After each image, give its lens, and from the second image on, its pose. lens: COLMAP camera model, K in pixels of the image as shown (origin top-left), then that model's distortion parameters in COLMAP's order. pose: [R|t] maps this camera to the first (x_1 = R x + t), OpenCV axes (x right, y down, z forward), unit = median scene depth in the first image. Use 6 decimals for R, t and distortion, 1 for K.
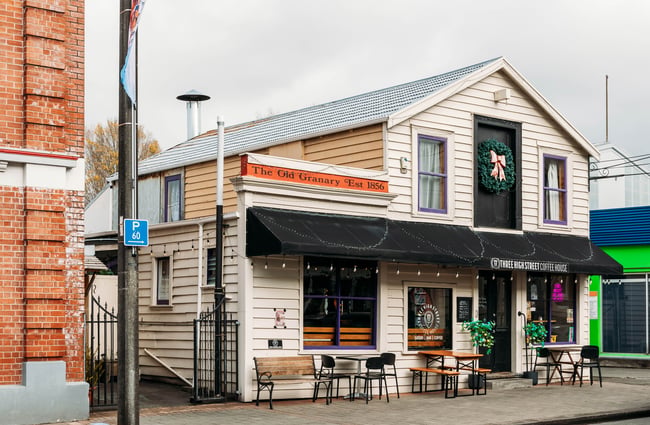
lens RADIAL K [[945.2, 0, 325.0], [0, 945.2, 212.5], [0, 0, 1]] dist [-0.014950, -0.068200]
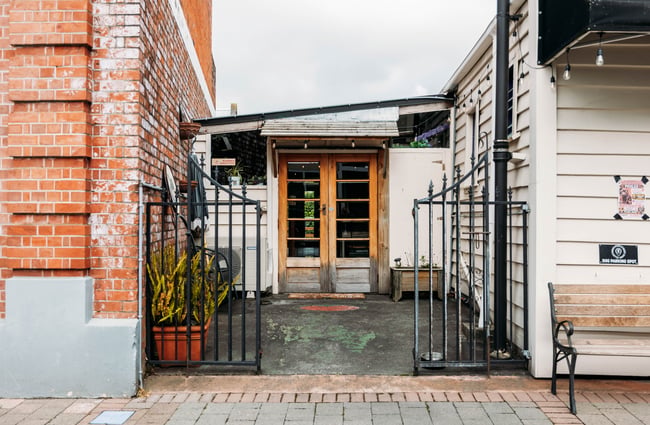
lens RADIAL K [[677.8, 0, 325.0], [0, 677.8, 212.5], [0, 0, 1]] dist [-0.015248, -0.020644]
pose [[0.765529, -0.008440, -0.643346, 0.050744], [0.068889, 0.995241, 0.068915, 0.093752], [0.639703, -0.097076, 0.762468, 0.713825]]
